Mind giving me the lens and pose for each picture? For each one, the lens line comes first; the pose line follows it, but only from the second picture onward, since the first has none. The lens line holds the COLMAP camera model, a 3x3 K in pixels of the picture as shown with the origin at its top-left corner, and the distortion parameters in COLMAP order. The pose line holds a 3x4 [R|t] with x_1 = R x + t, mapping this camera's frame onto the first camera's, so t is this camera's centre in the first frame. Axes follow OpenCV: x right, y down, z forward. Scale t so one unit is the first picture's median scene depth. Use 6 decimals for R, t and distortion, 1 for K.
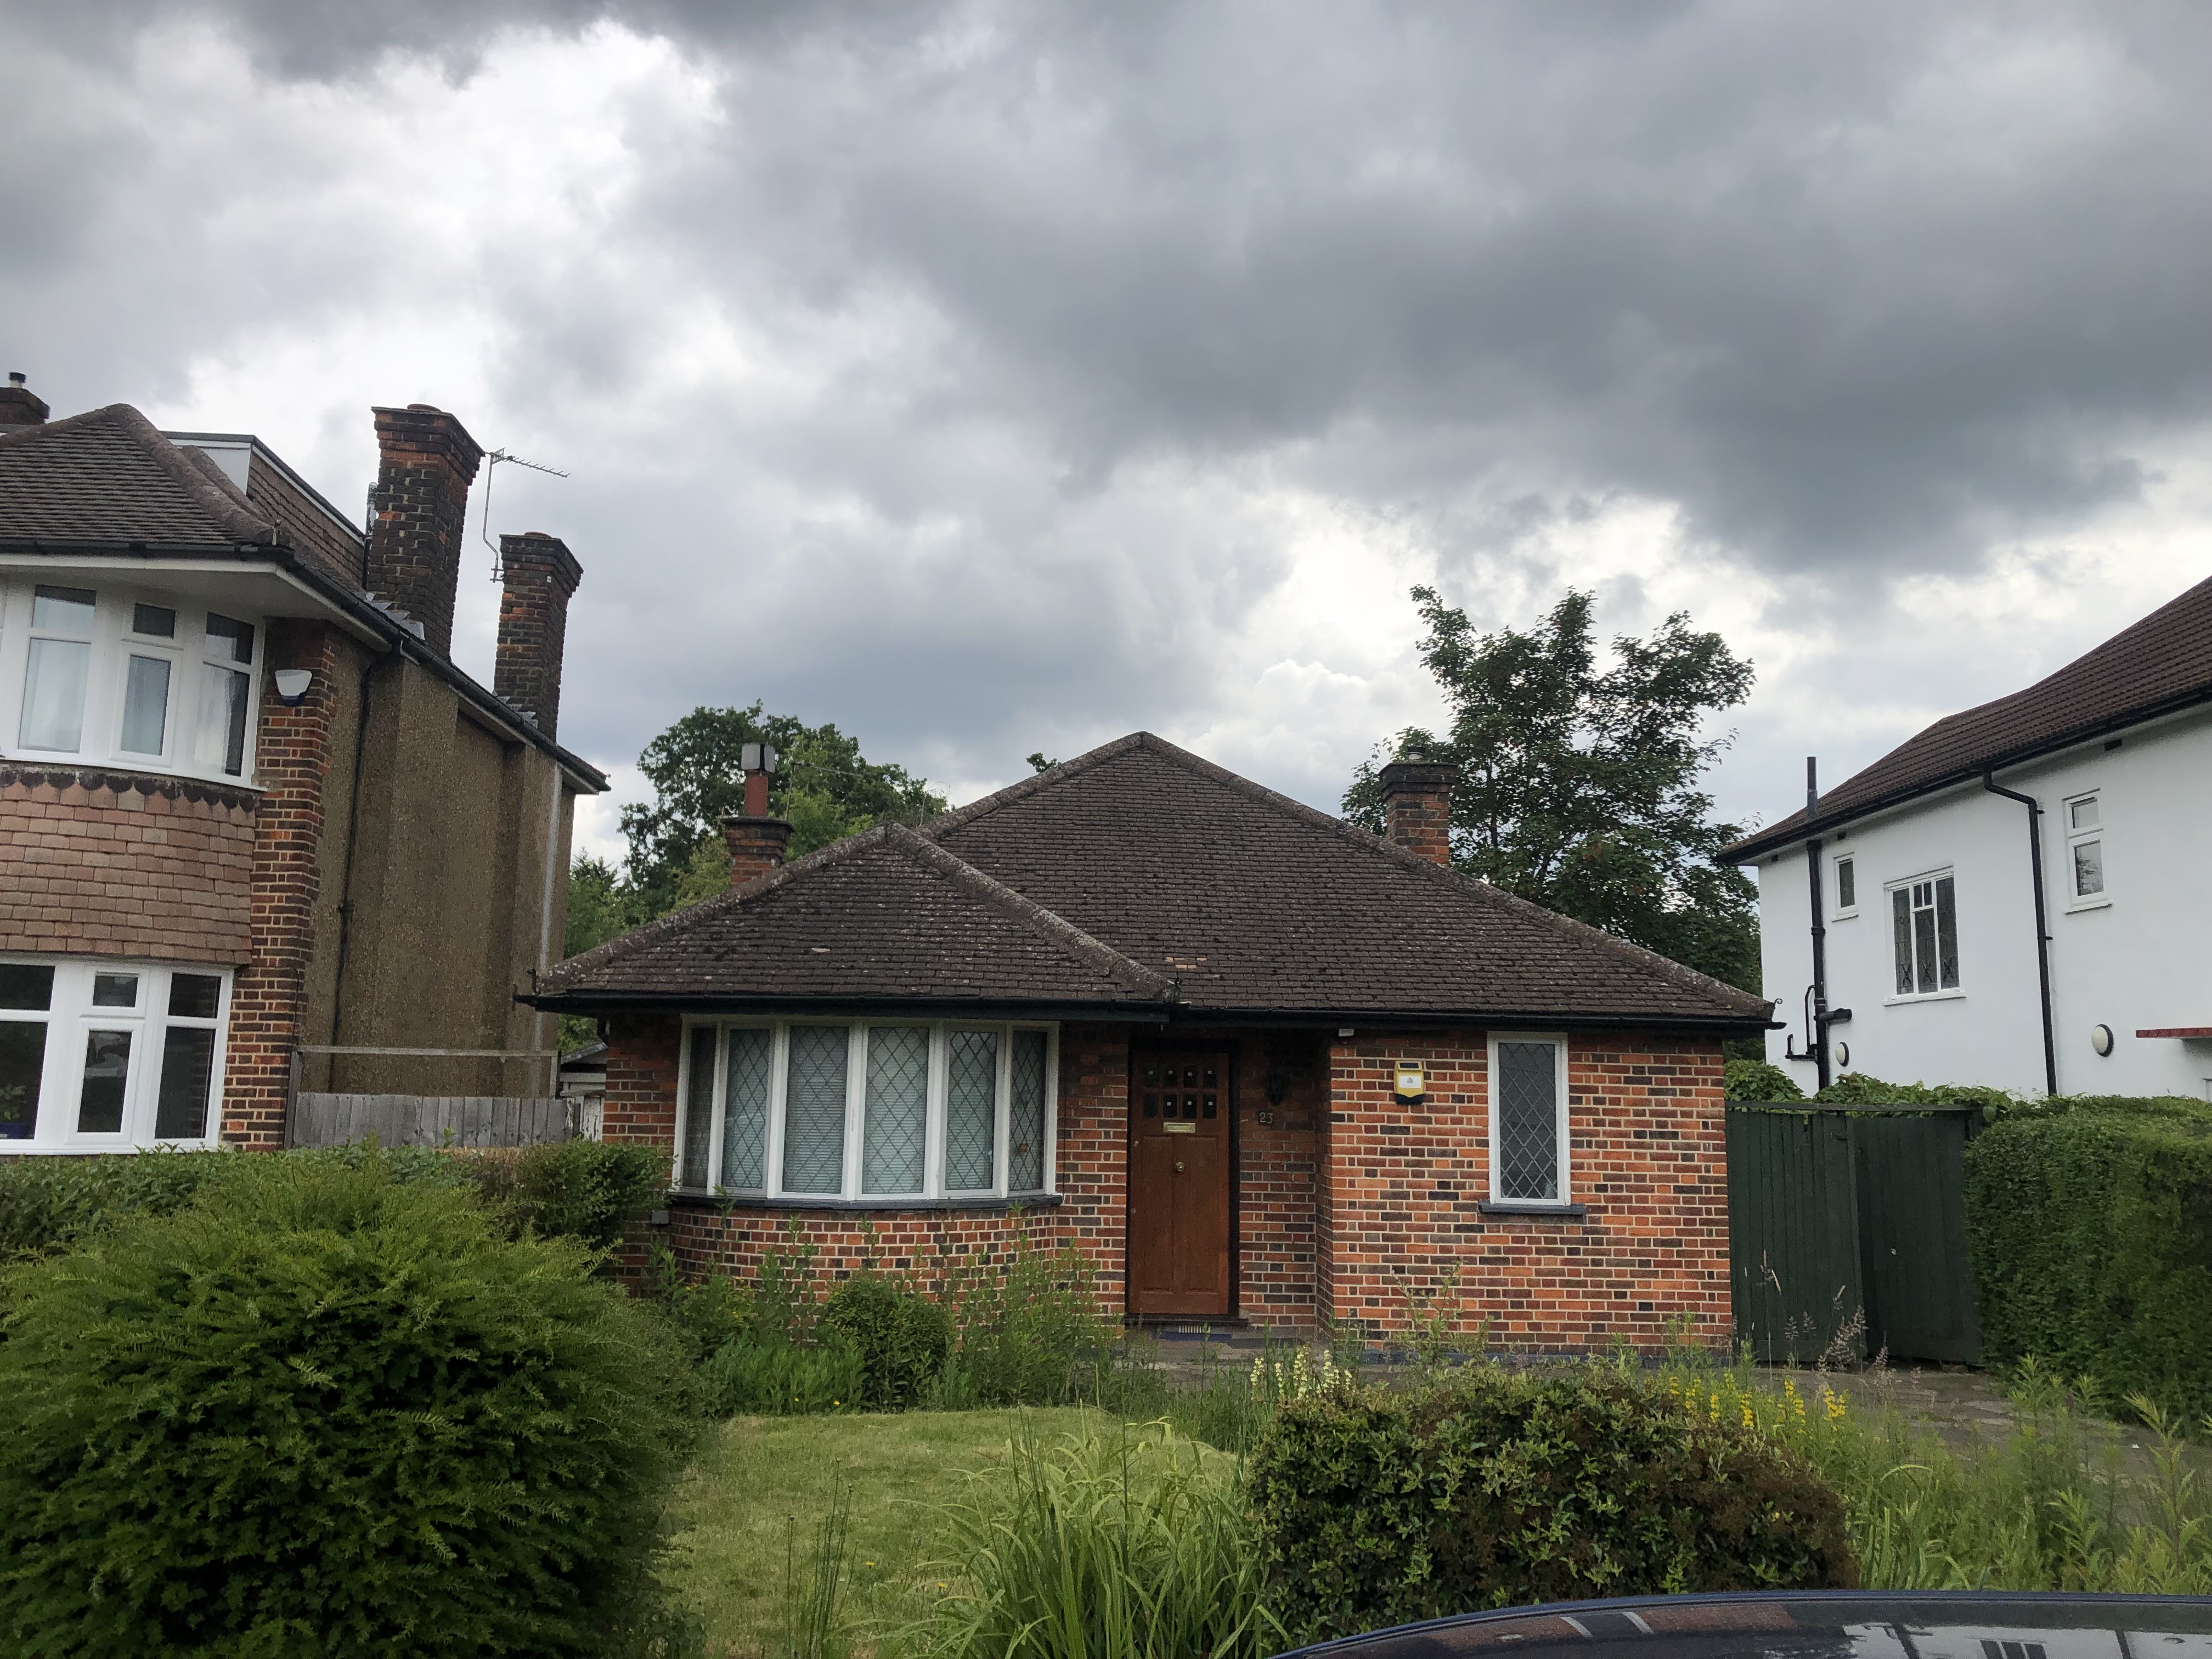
lens RADIAL K [[1783.6, 0, 1110.7], [0, 1783.6, 770.7], [0, 0, 1]] dist [-0.026649, 0.060662]
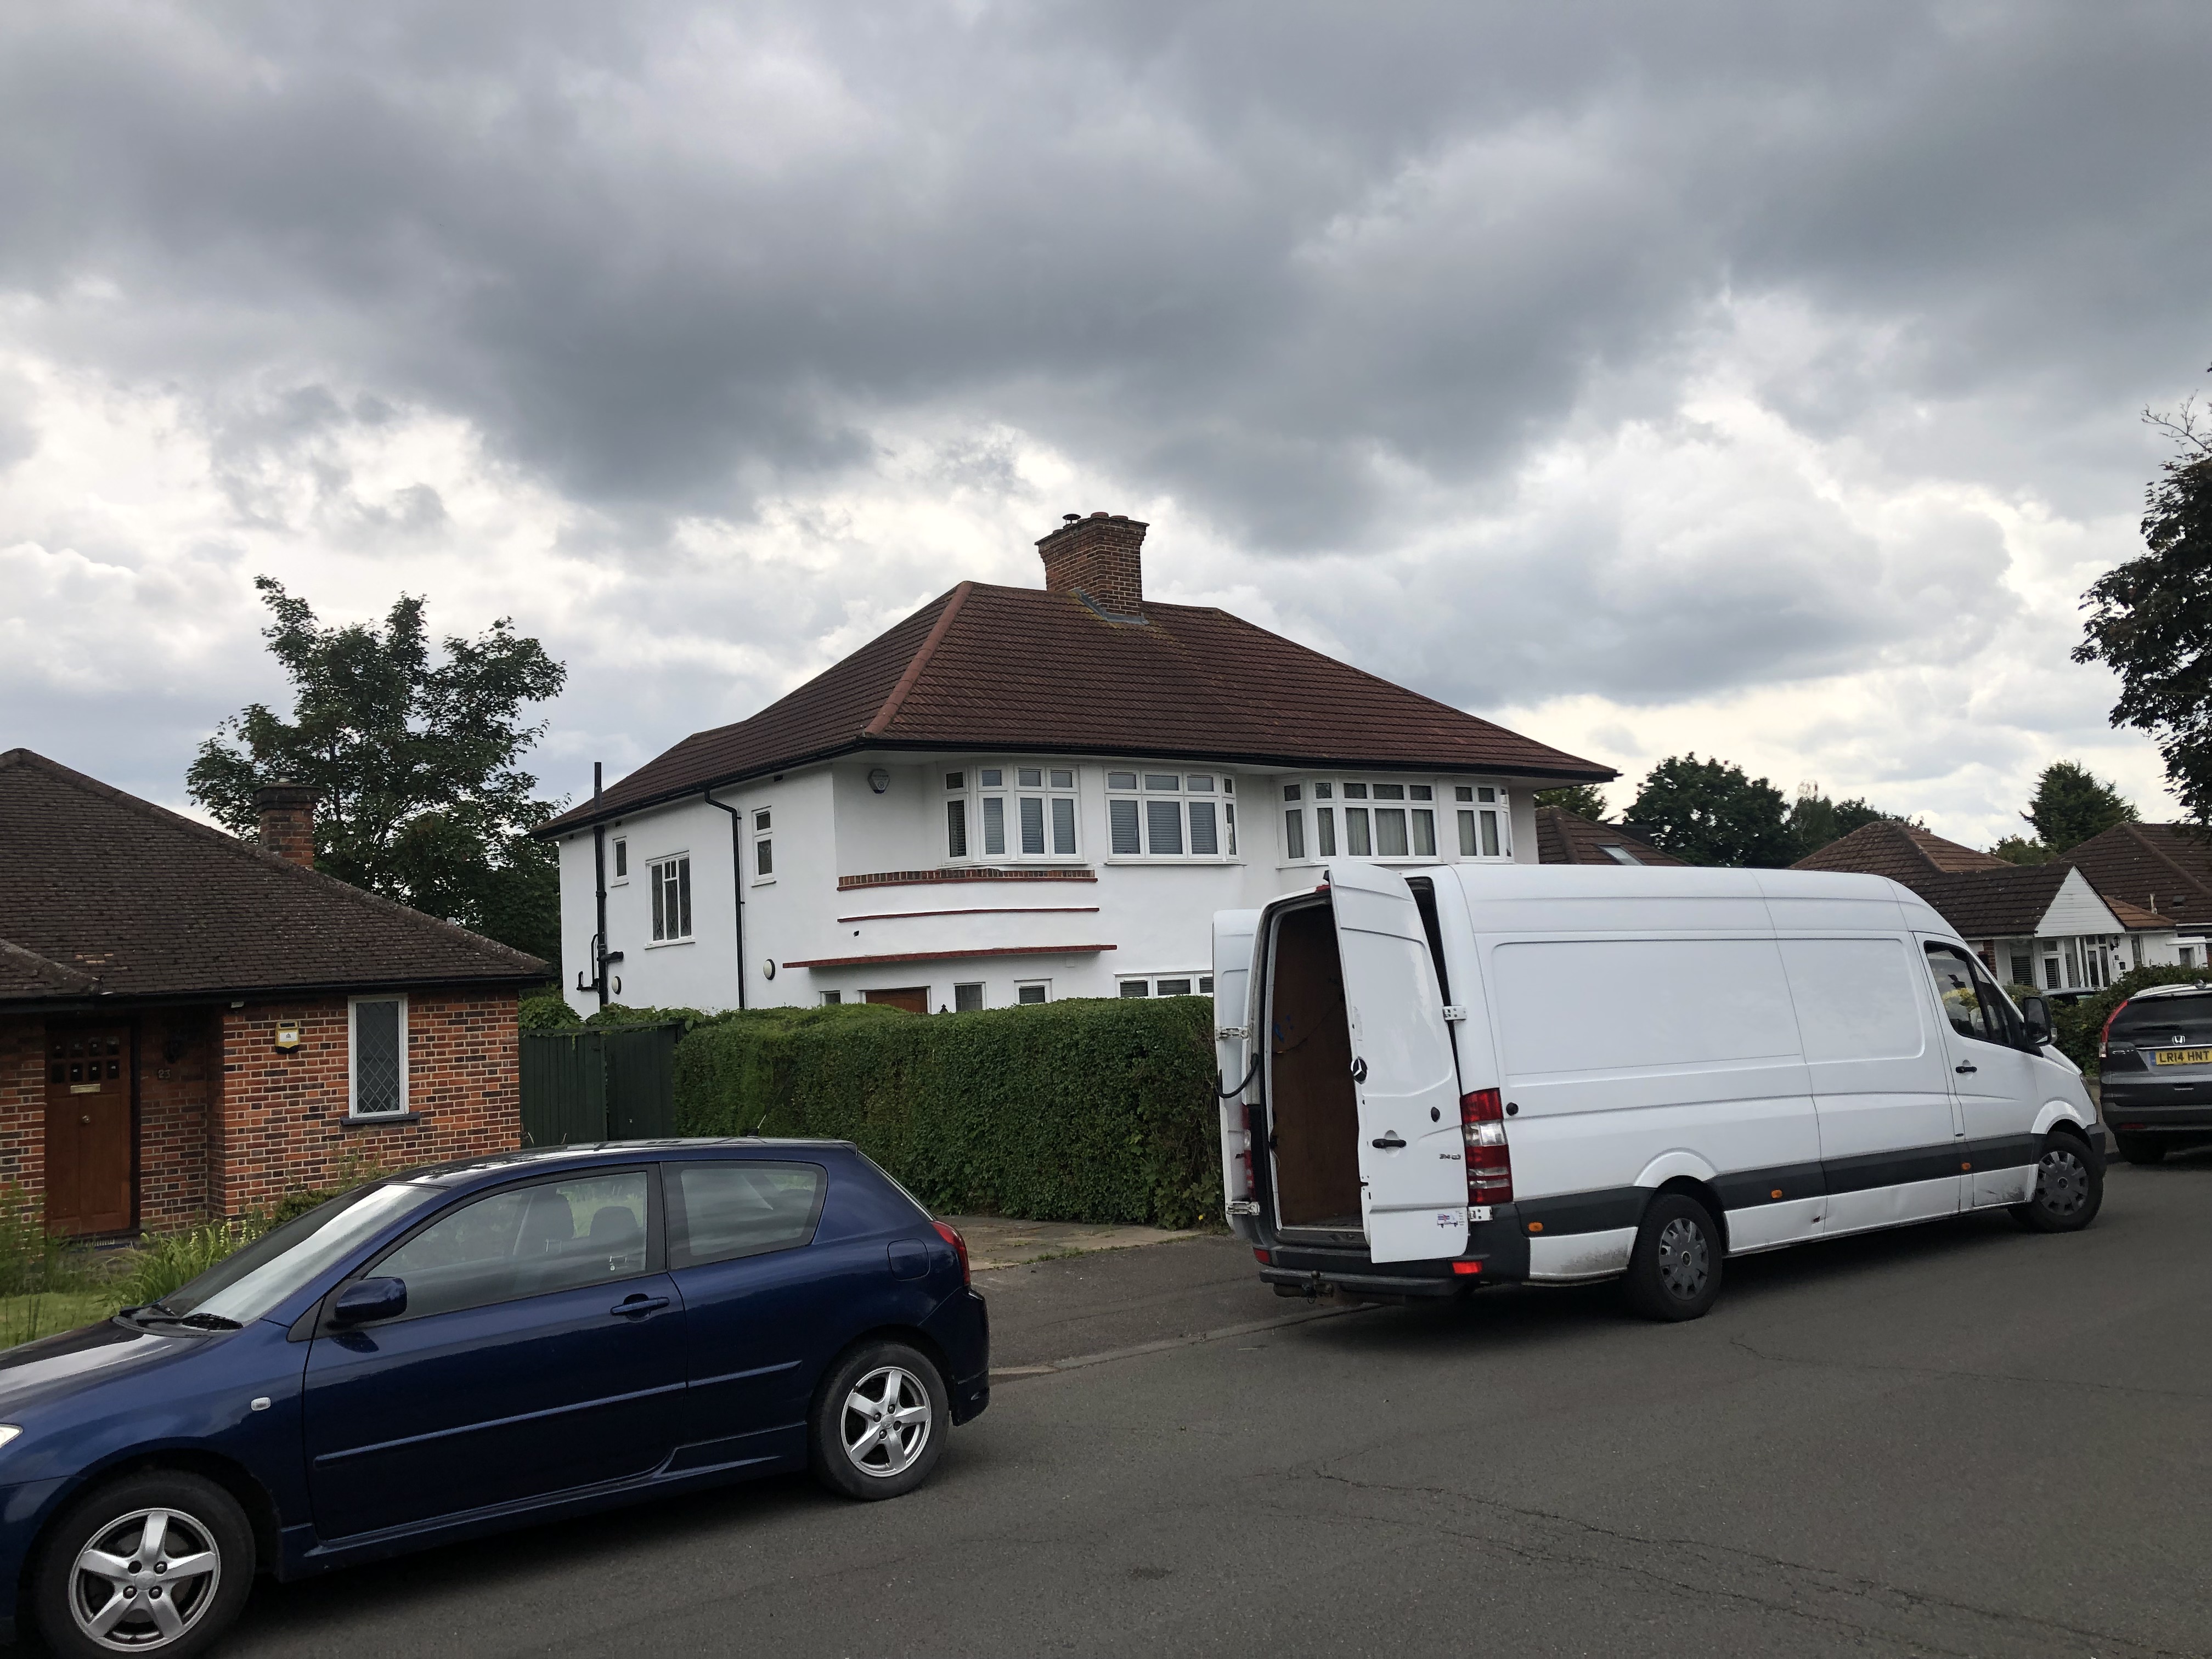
lens RADIAL K [[1783.6, 0, 1110.7], [0, 1783.6, 770.7], [0, 0, 1]] dist [-0.026649, 0.060662]
pose [[0.806232, 0.001286, 0.591598, -0.127363], [-0.028267, 0.998939, 0.036351, -0.094671], [-0.590924, -0.046030, 0.805413, -0.452495]]
